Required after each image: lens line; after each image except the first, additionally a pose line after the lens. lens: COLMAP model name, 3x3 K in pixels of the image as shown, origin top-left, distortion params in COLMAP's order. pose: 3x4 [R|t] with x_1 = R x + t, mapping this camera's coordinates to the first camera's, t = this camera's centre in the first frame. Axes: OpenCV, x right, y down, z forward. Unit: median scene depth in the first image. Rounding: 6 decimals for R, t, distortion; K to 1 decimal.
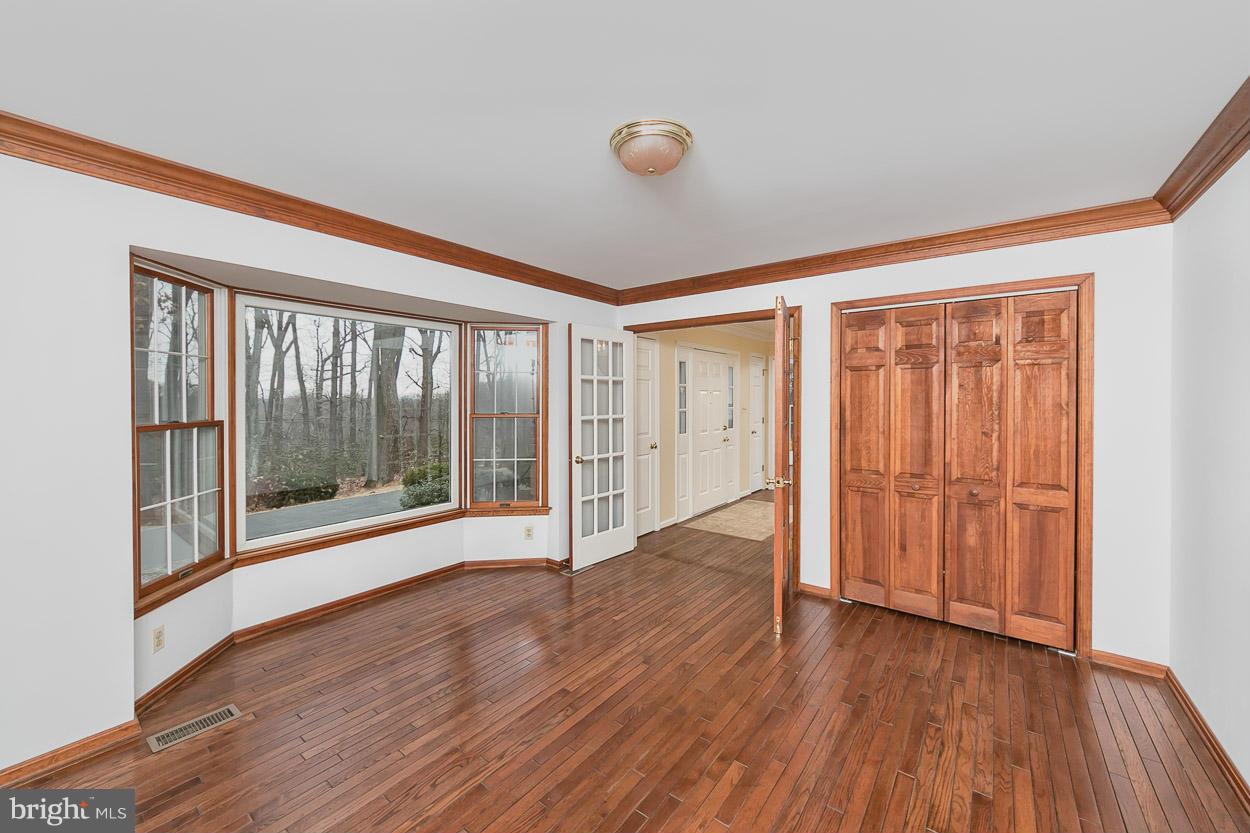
lens RADIAL K [[474.7, 0, 625.0], [0, 474.7, 401.2], [0, 0, 1]] dist [0.001186, 0.000217]
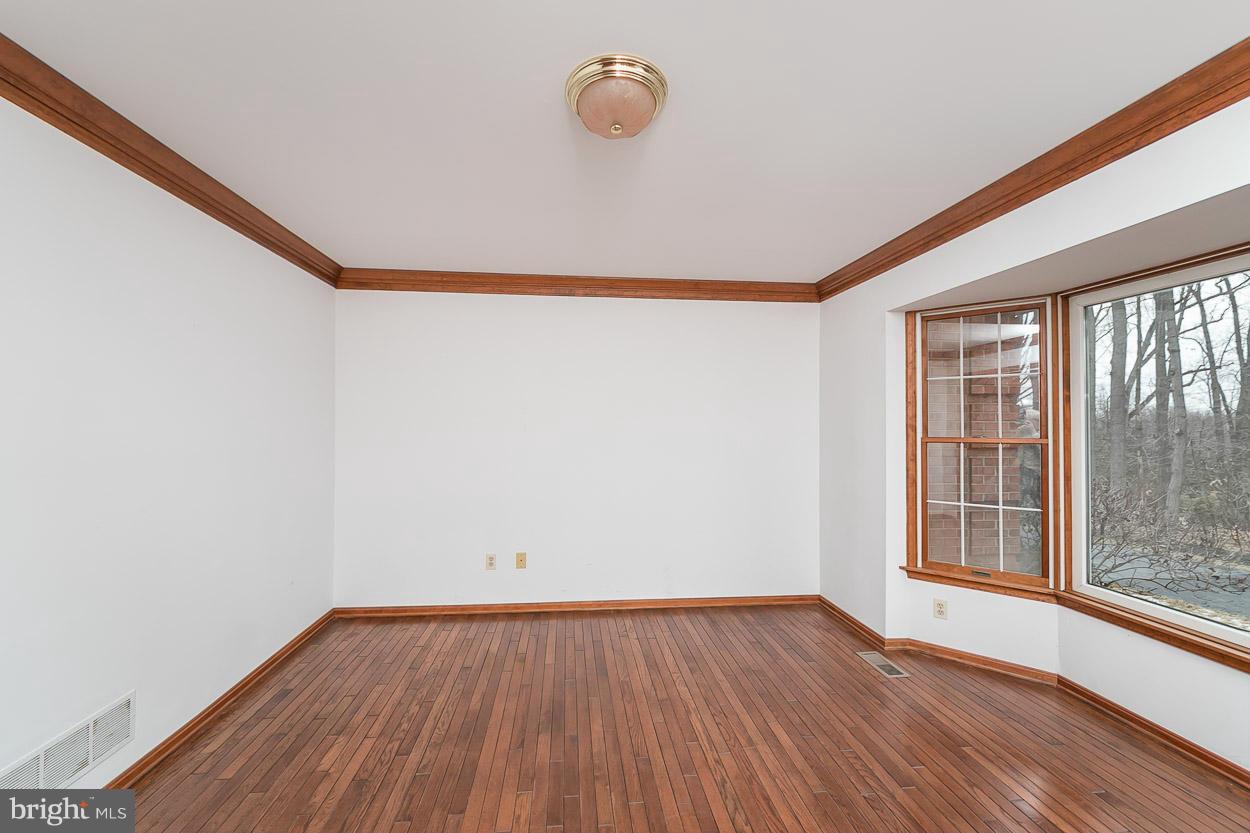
lens RADIAL K [[513.7, 0, 625.0], [0, 513.7, 416.5], [0, 0, 1]] dist [0.000335, 0.000024]
pose [[-0.726402, -0.012107, -0.687163, 0.576085], [-0.007514, 0.999925, -0.009675, 0.015700], [0.687229, -0.001865, -0.726438, 1.468608]]
